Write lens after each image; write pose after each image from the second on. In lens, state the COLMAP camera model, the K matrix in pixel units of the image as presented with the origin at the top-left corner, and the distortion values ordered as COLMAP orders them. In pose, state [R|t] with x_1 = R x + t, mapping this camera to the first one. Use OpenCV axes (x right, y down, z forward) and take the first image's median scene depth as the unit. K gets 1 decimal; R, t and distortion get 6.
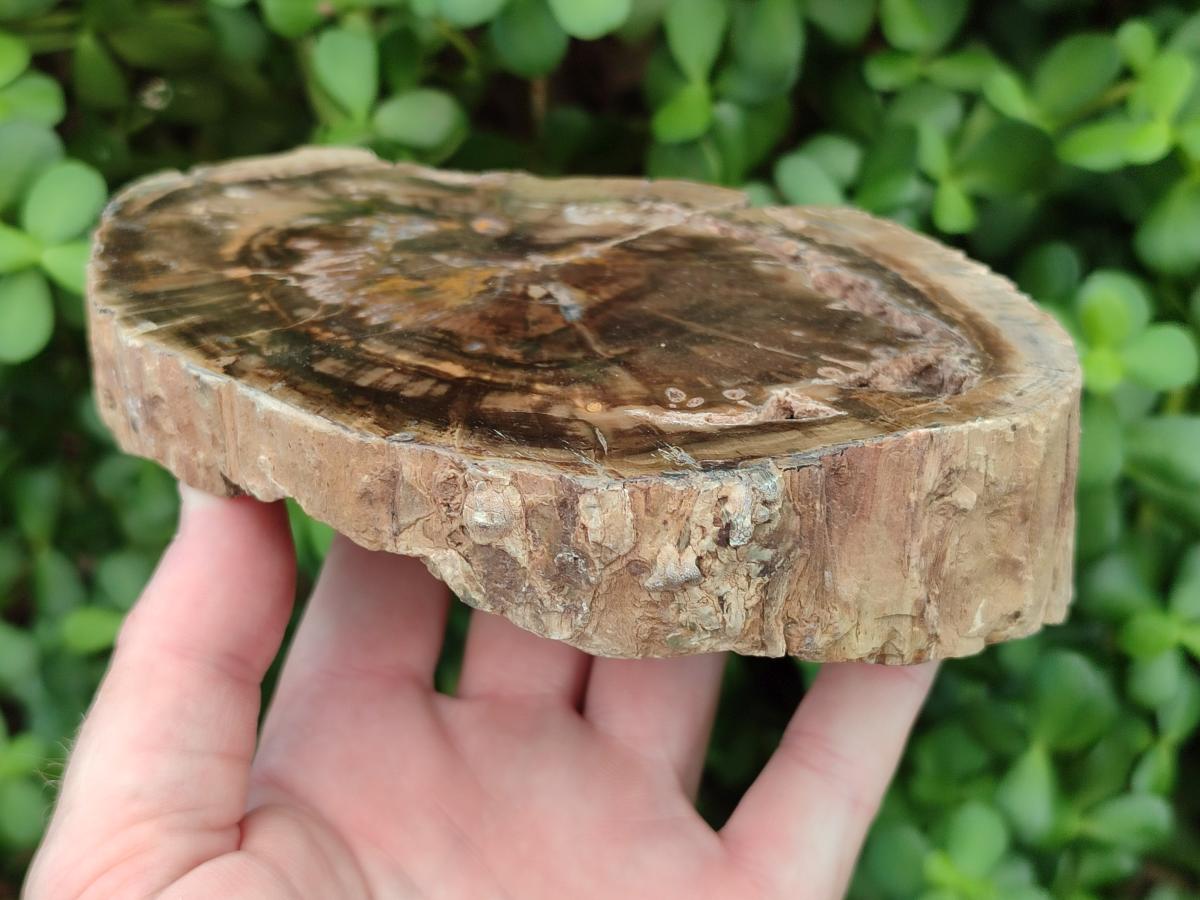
lens RADIAL K [[1769.1, 0, 594.4], [0, 1769.1, 450.4], [0, 0, 1]] dist [0.381602, -2.643814]
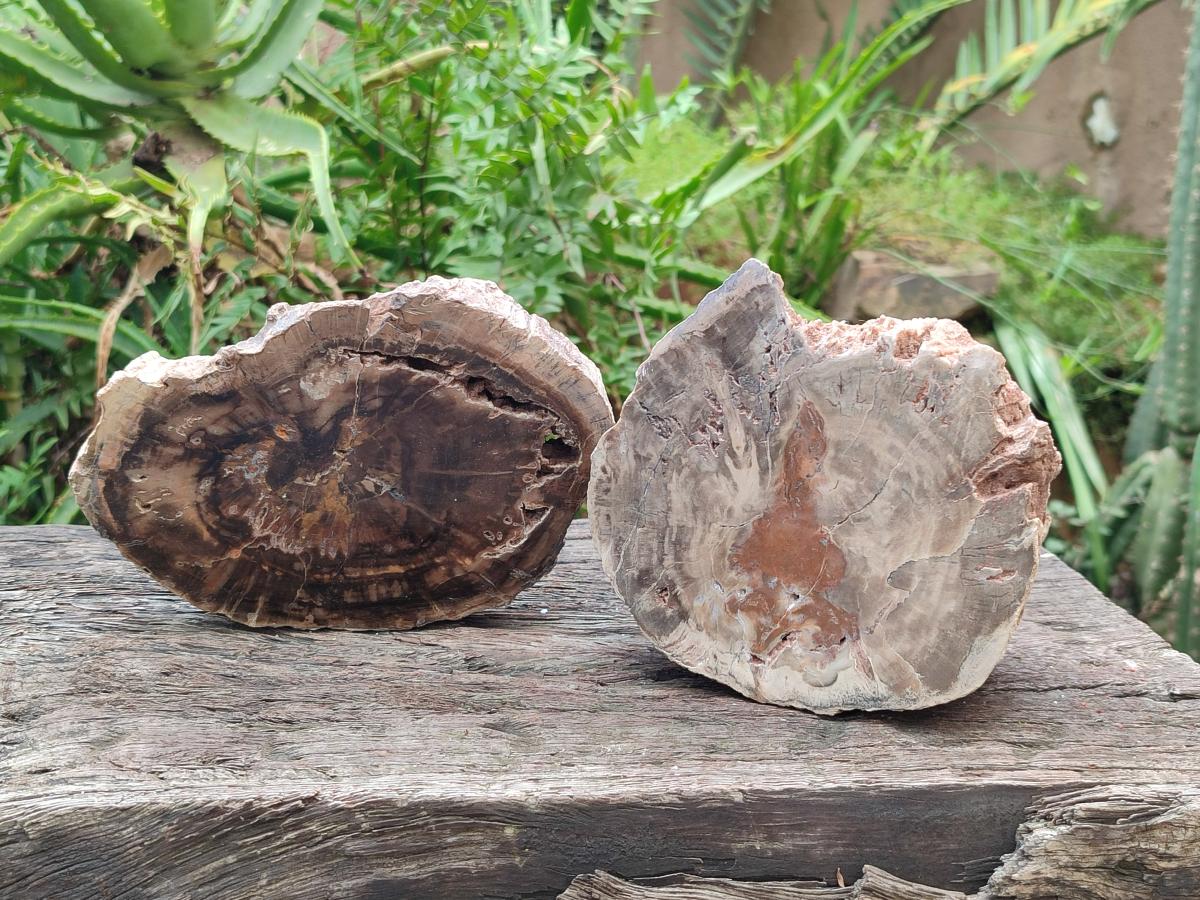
lens RADIAL K [[1769.1, 0, 594.4], [0, 1769.1, 450.4], [0, 0, 1]] dist [0.381602, -2.643814]
pose [[0.800844, -0.594562, -0.071732, 0.385081], [0.140677, 0.070339, 0.987554, -2.301726], [-0.582116, -0.800967, 0.139972, 0.635962]]
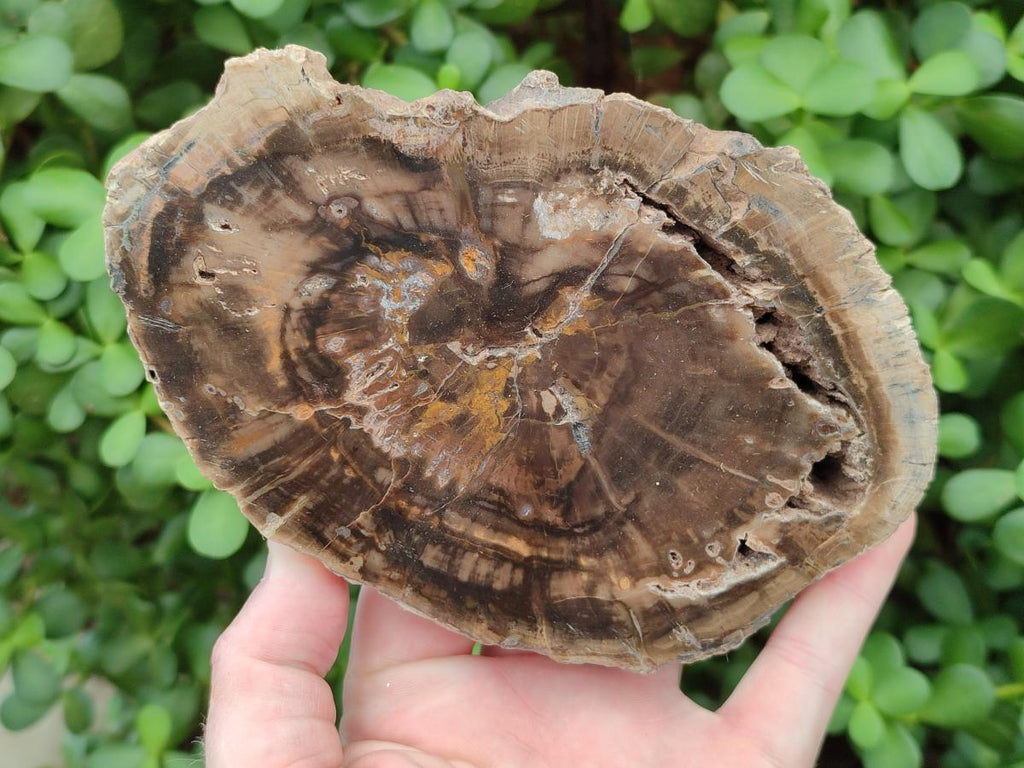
lens RADIAL K [[1509.7, 0, 507.2], [0, 1509.7, 384.3], [0, 0, 1]] dist [0.381602, -2.643814]
pose [[0.975283, -0.204887, 0.082731, -0.161021], [-0.041235, 0.199072, 0.979117, -1.251162], [-0.217078, -0.958328, 0.185703, 0.887352]]
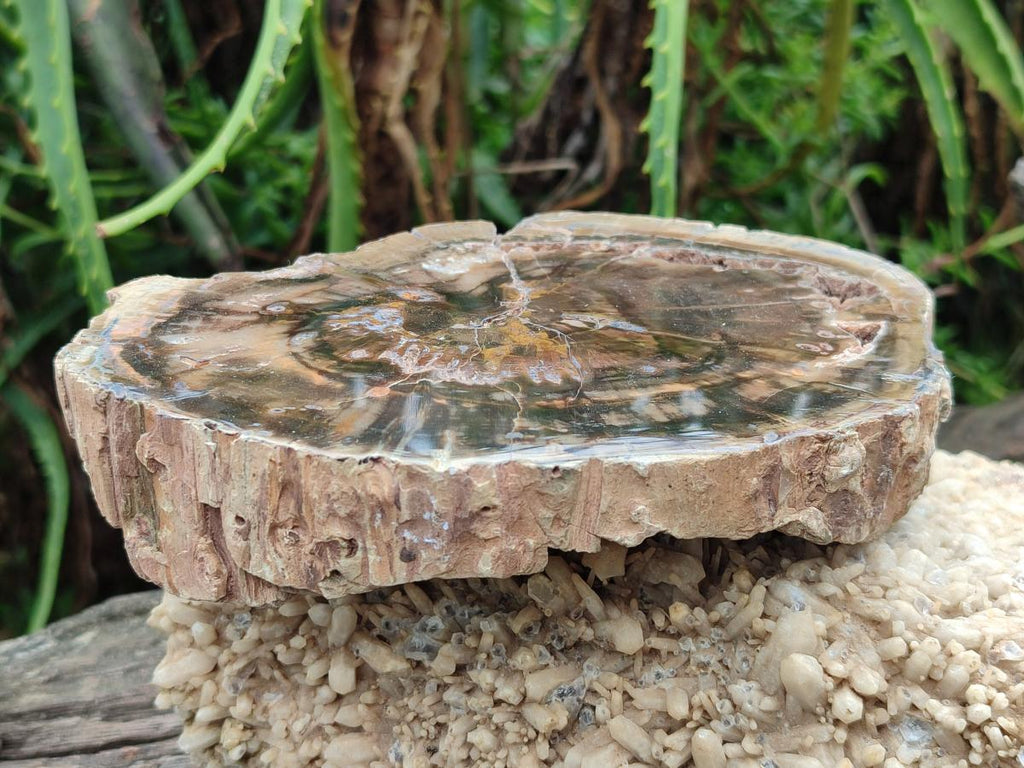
lens RADIAL K [[1509.7, 0, 507.2], [0, 1509.7, 384.3], [0, 0, 1]] dist [0.381602, -2.643814]
pose [[0.578538, -0.312415, 0.753452, -0.922433], [0.313634, 0.937926, 0.148082, -0.236371], [-0.752946, 0.150637, 0.640610, 0.411944]]
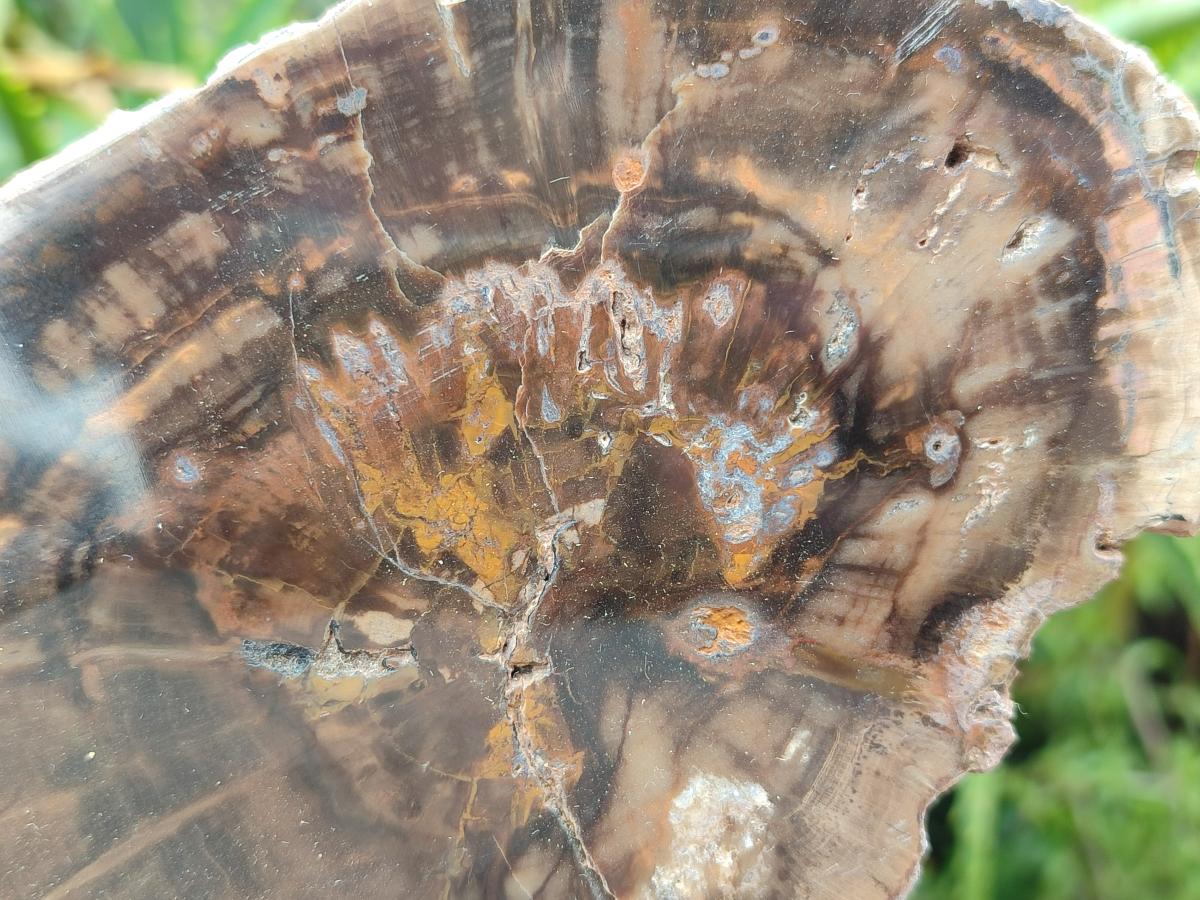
lens RADIAL K [[1769.1, 0, 594.4], [0, 1769.1, 450.4], [0, 0, 1]] dist [0.381602, -2.643814]
pose [[-0.319679, 0.947066, 0.029531, -0.139927], [-0.543128, -0.208691, 0.813302, -0.653875], [0.776413, 0.243956, 0.581092, 0.751763]]
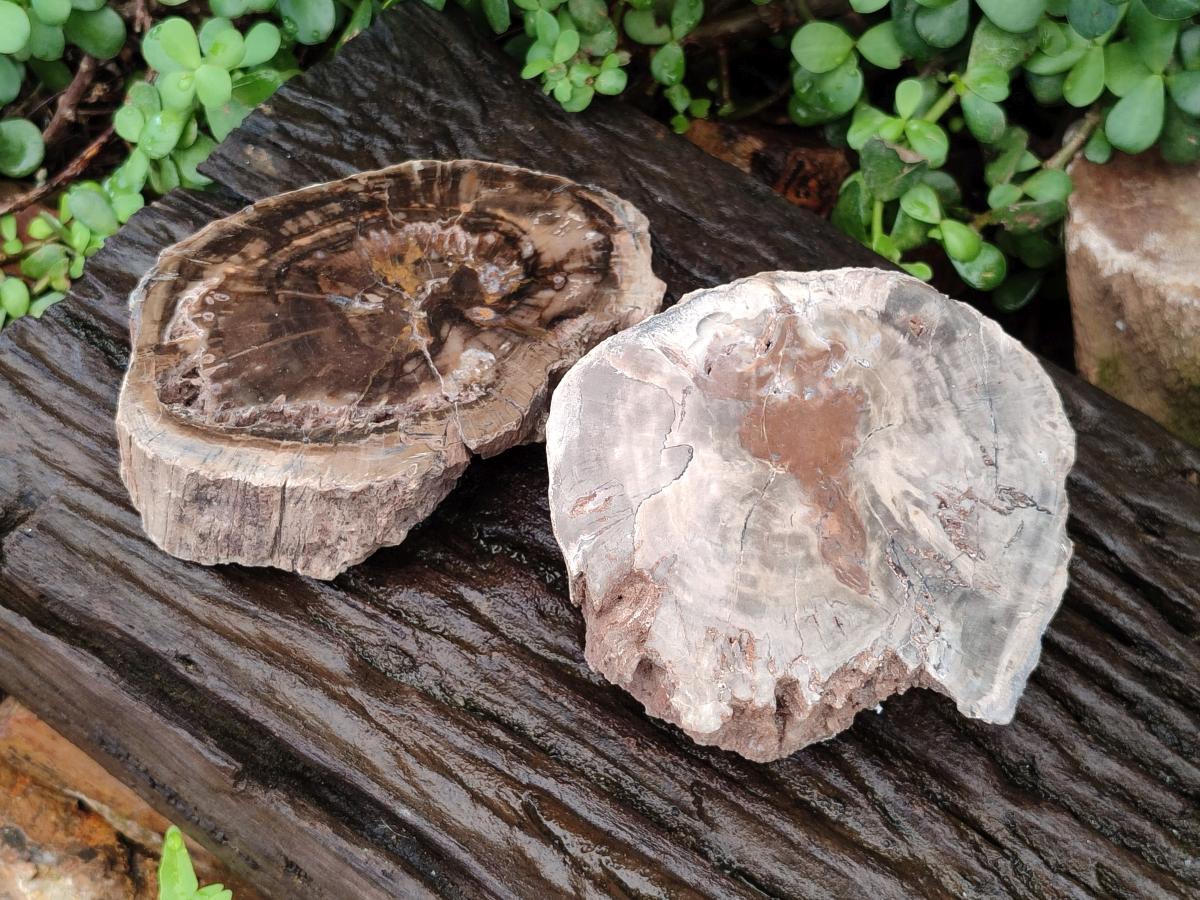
lens RADIAL K [[1769.1, 0, 594.4], [0, 1769.1, 450.4], [0, 0, 1]] dist [0.381602, -2.643814]
pose [[-0.364040, 0.704113, -0.609671, 1.245418], [-0.515855, 0.392589, 0.761425, -1.719733], [0.775480, 0.591691, 0.220302, 0.933987]]
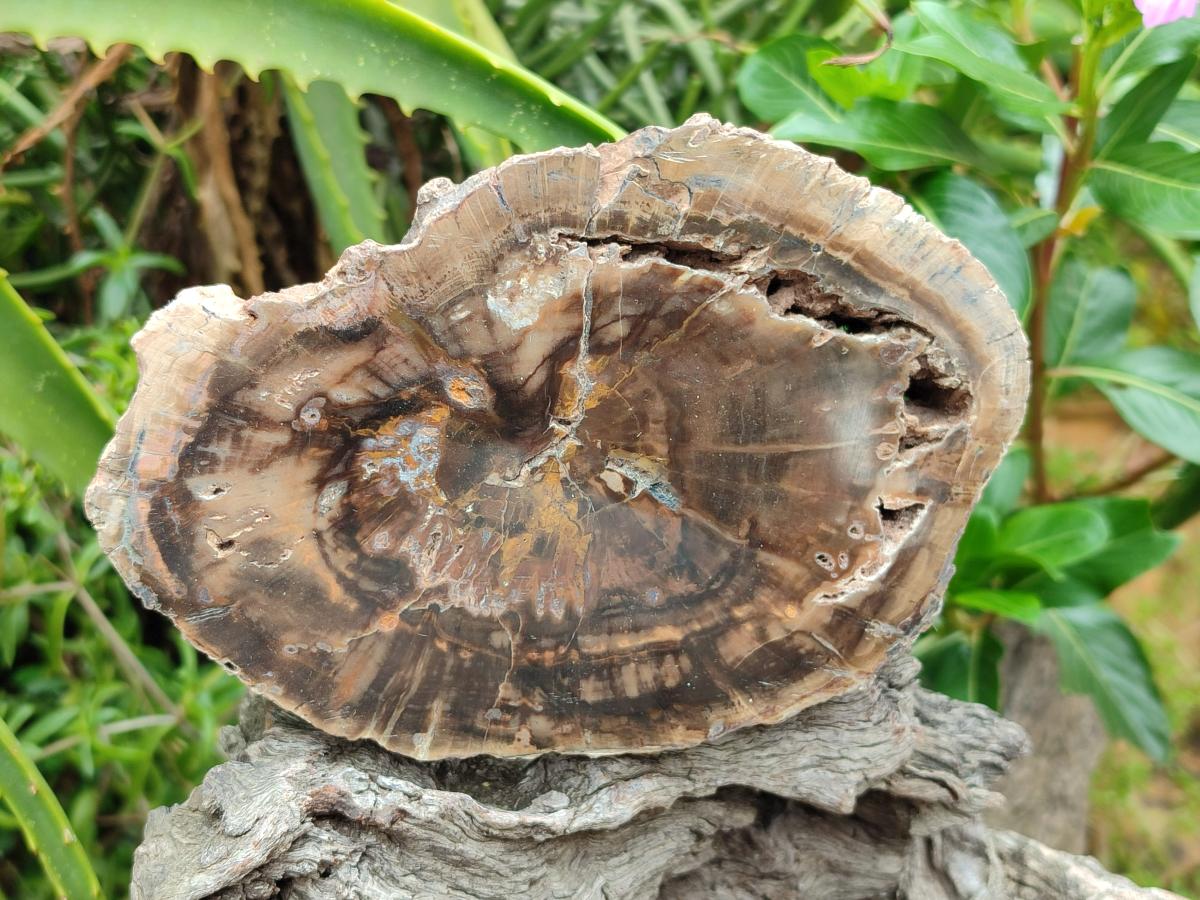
lens RADIAL K [[1769.1, 0, 594.4], [0, 1769.1, 450.4], [0, 0, 1]] dist [0.381602, -2.643814]
pose [[0.744652, -0.665652, 0.048988, -0.093154], [0.147726, 0.235943, 0.960473, -1.332649], [-0.650899, -0.707981, 0.274030, 0.759614]]
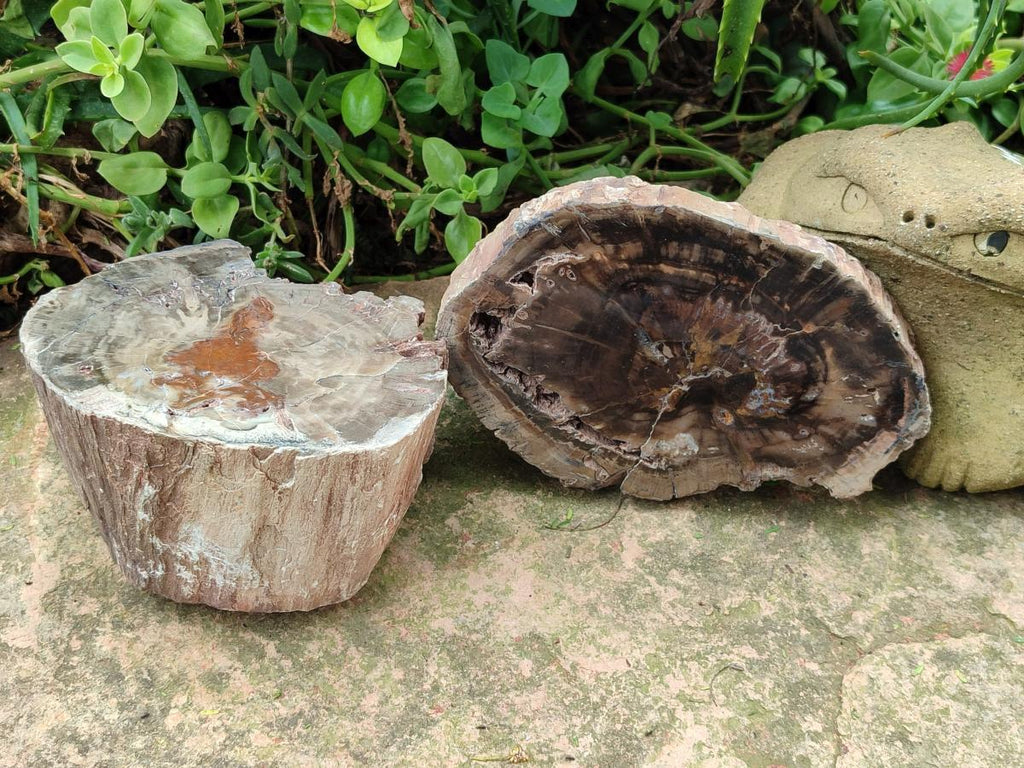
lens RADIAL K [[1509.7, 0, 507.2], [0, 1509.7, 384.3], [0, 0, 1]] dist [0.381602, -2.643814]
pose [[-0.898980, 0.303505, 0.315785, -0.477470], [-0.043240, -0.778964, 0.625576, -1.414080], [0.435850, 0.548725, 0.713397, -0.458751]]
